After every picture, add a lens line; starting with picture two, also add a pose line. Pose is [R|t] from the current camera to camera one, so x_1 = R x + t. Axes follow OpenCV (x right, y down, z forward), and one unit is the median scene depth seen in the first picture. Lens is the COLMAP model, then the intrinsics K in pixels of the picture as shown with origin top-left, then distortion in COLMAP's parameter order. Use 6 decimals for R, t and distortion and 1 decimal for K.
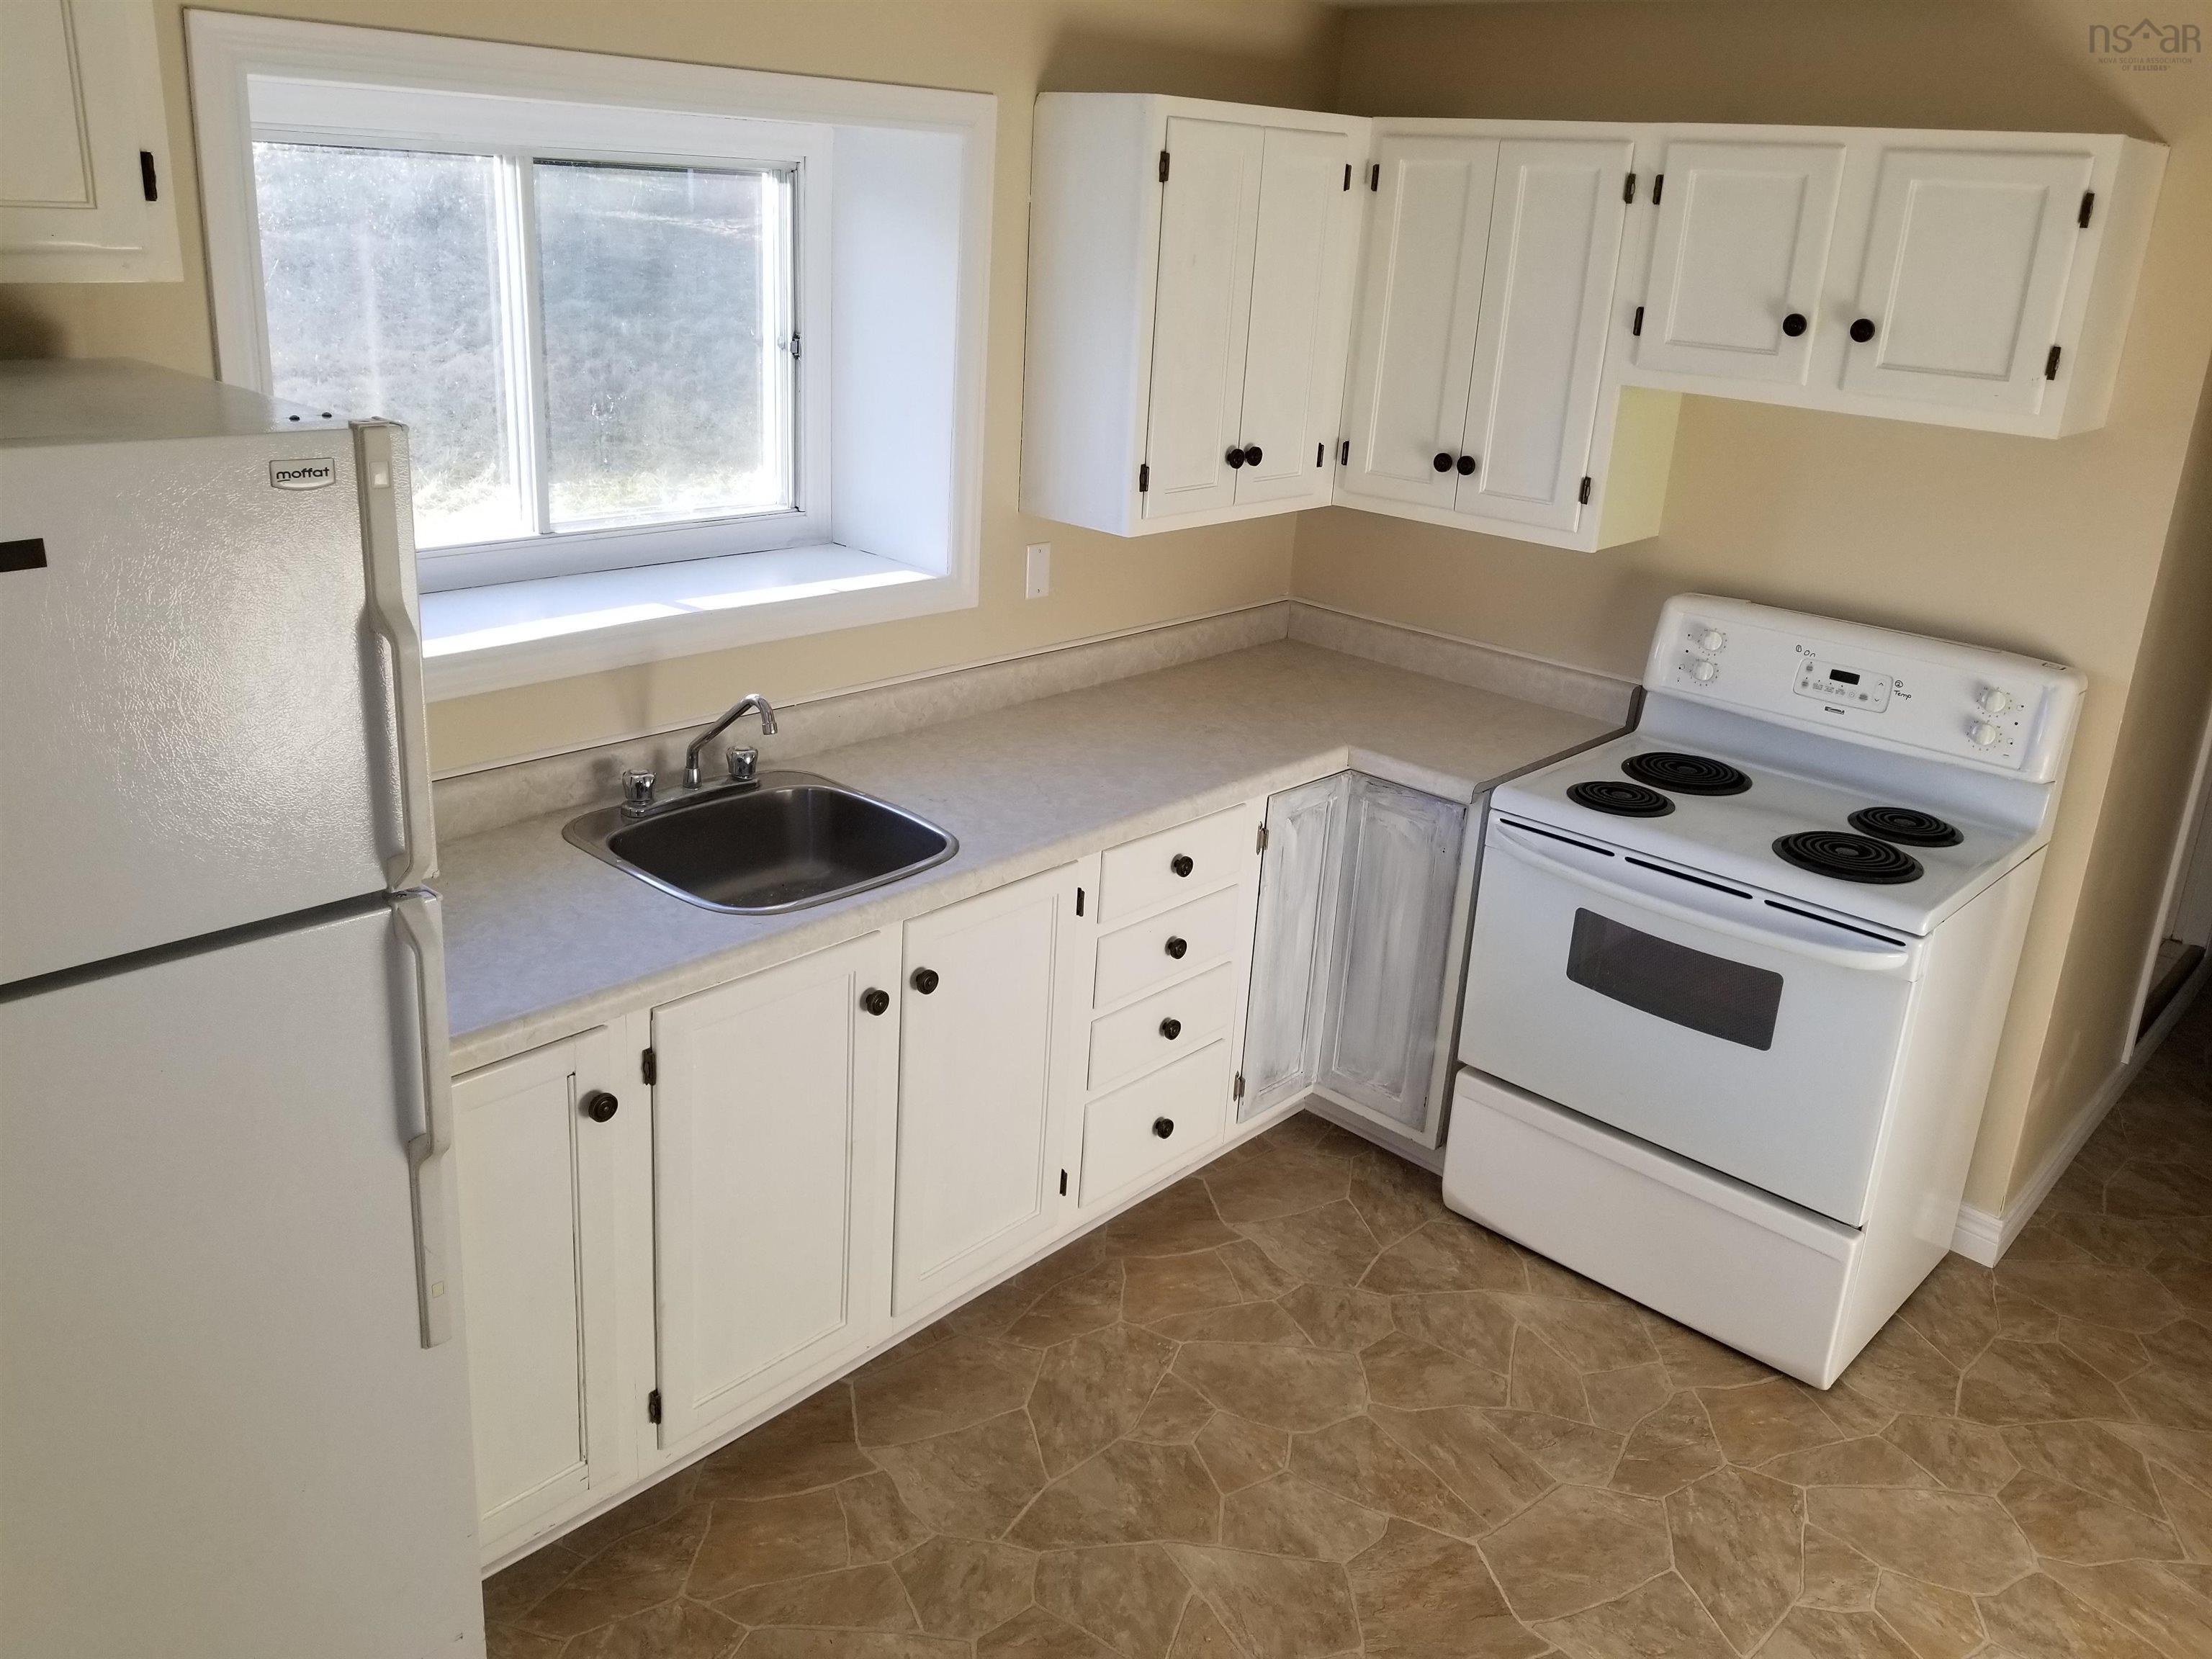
lens RADIAL K [[1770.5, 0, 1119.8], [0, 1770.5, 806.6], [0, 0, 1]] dist [0.009800, 0.007440]
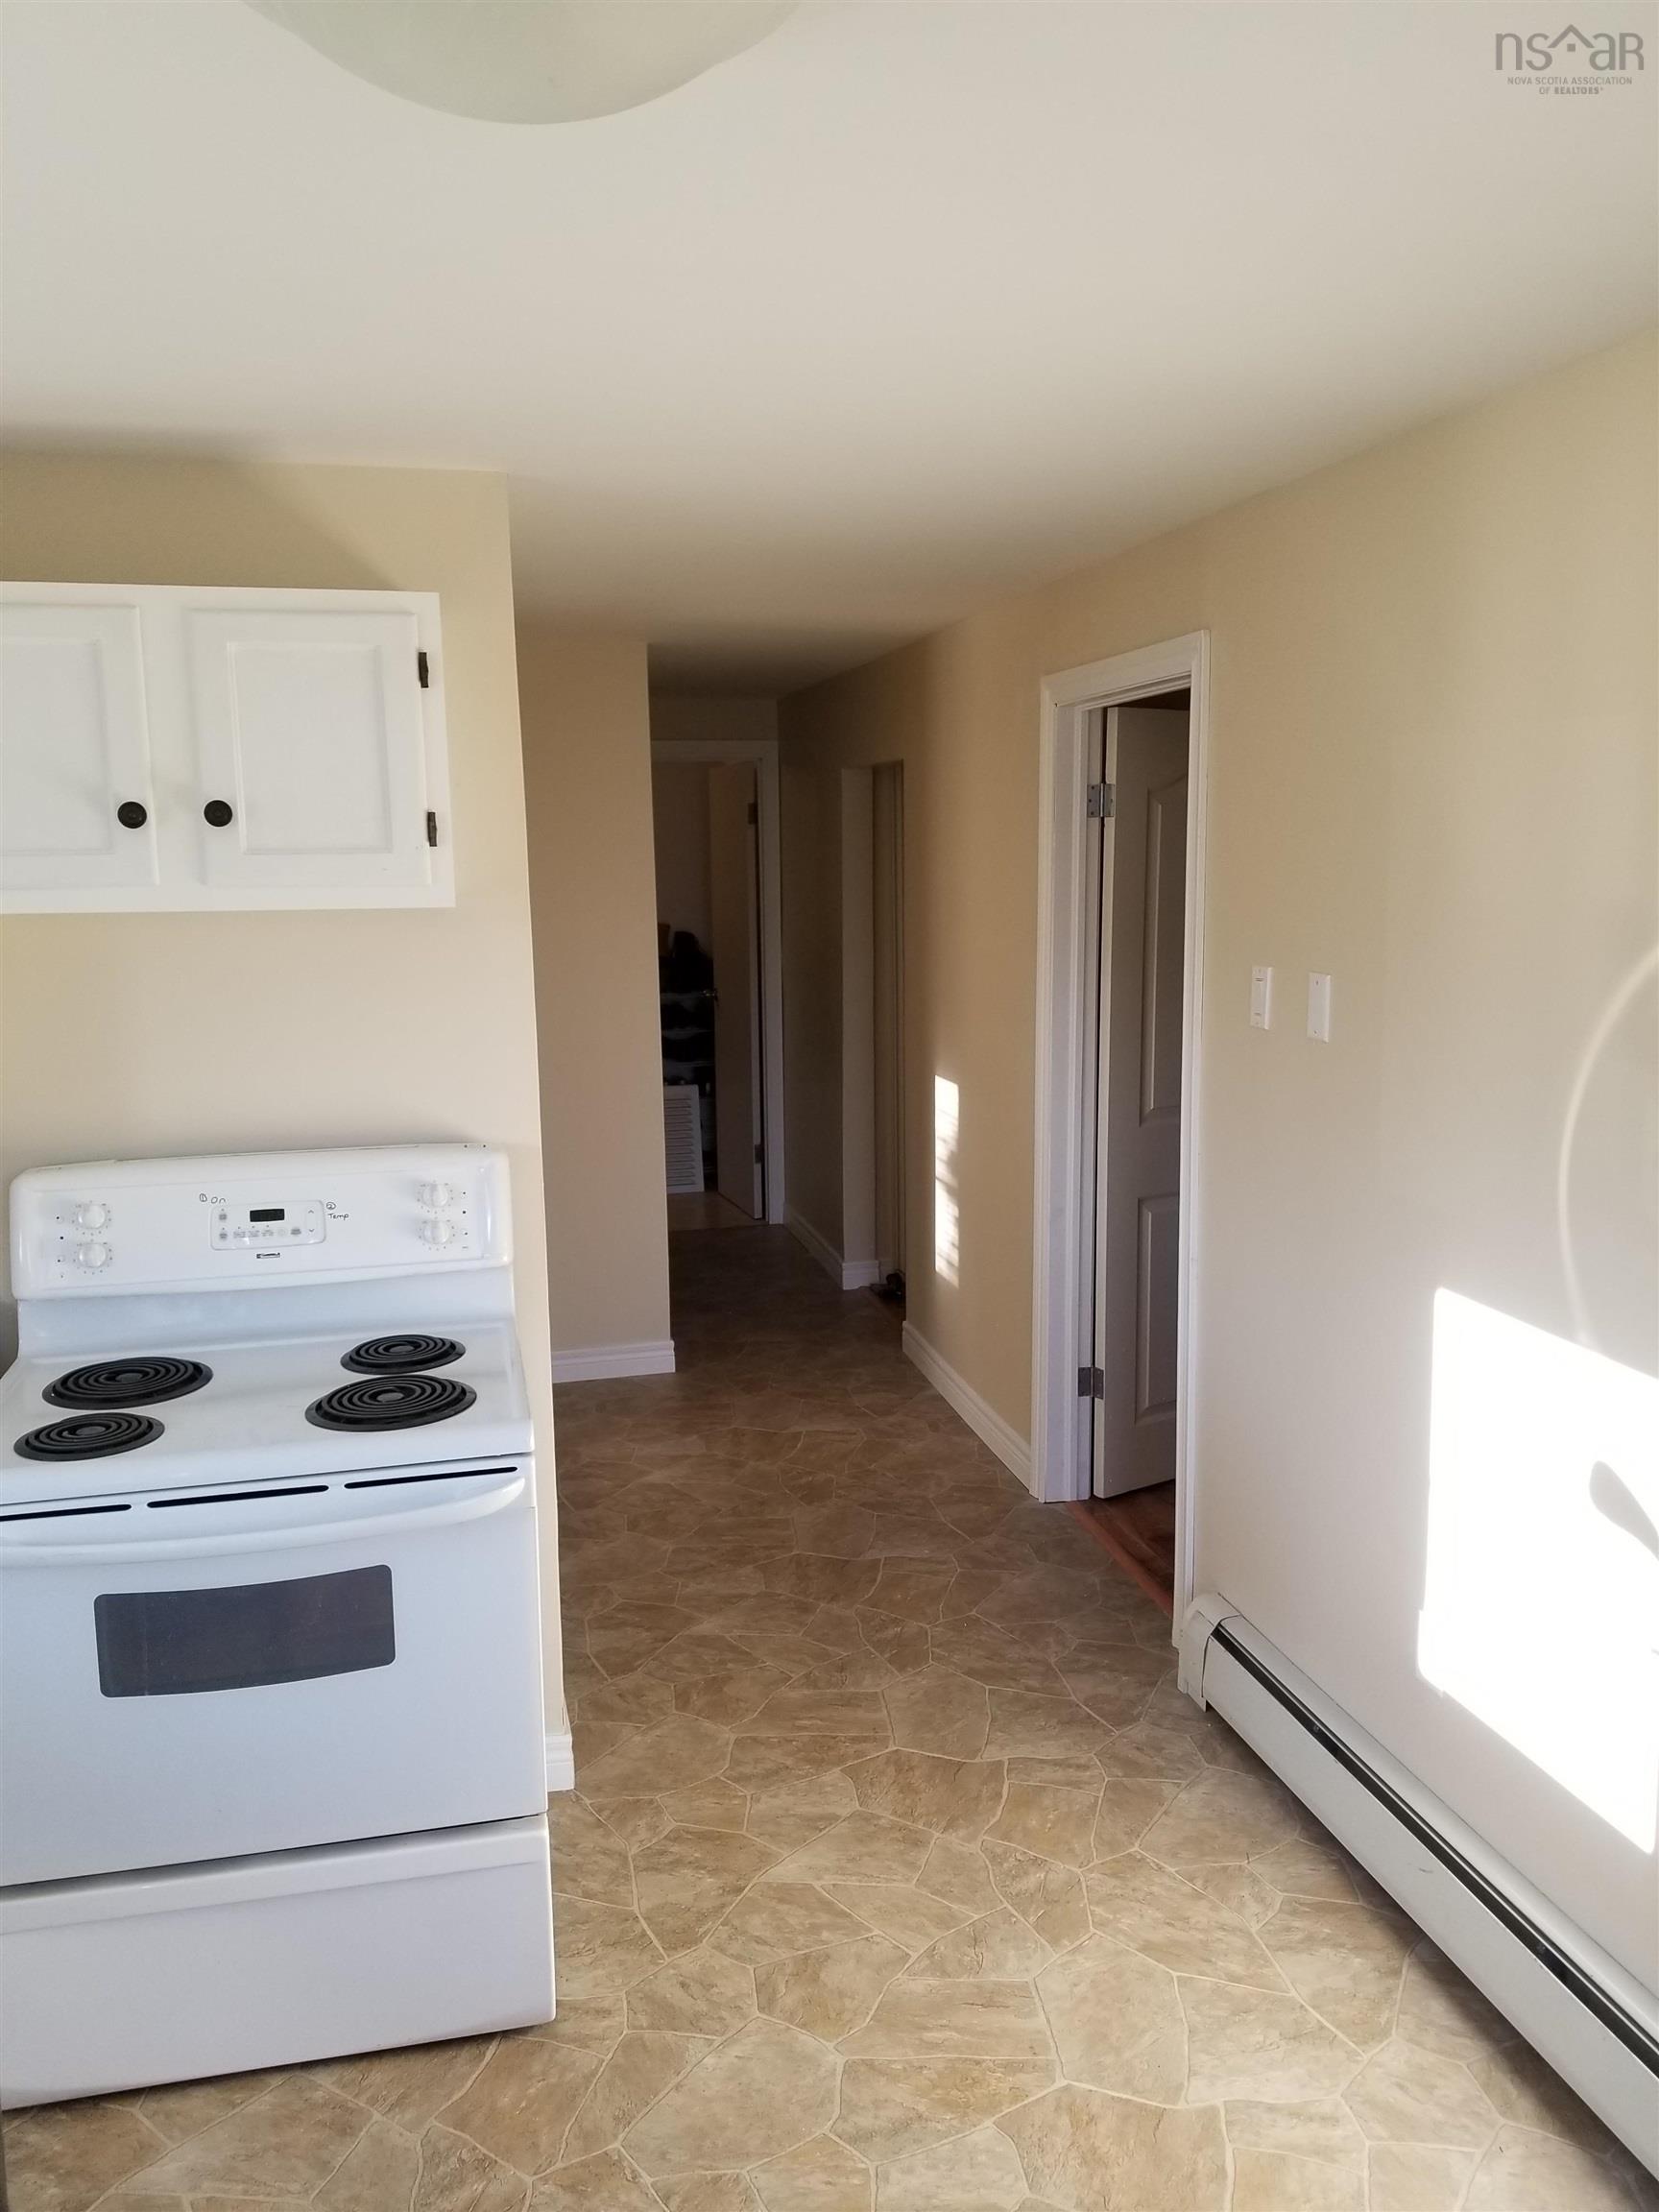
lens RADIAL K [[1770.5, 0, 850.7], [0, 1770.5, 1098.6], [0, 0, 1]] dist [0.009800, 0.007440]
pose [[0.567454, -0.188033, 0.801648, -0.116023], [0.320129, 0.947364, -0.004394, -0.035186], [-0.758626, 0.259124, 0.597780, 0.283180]]
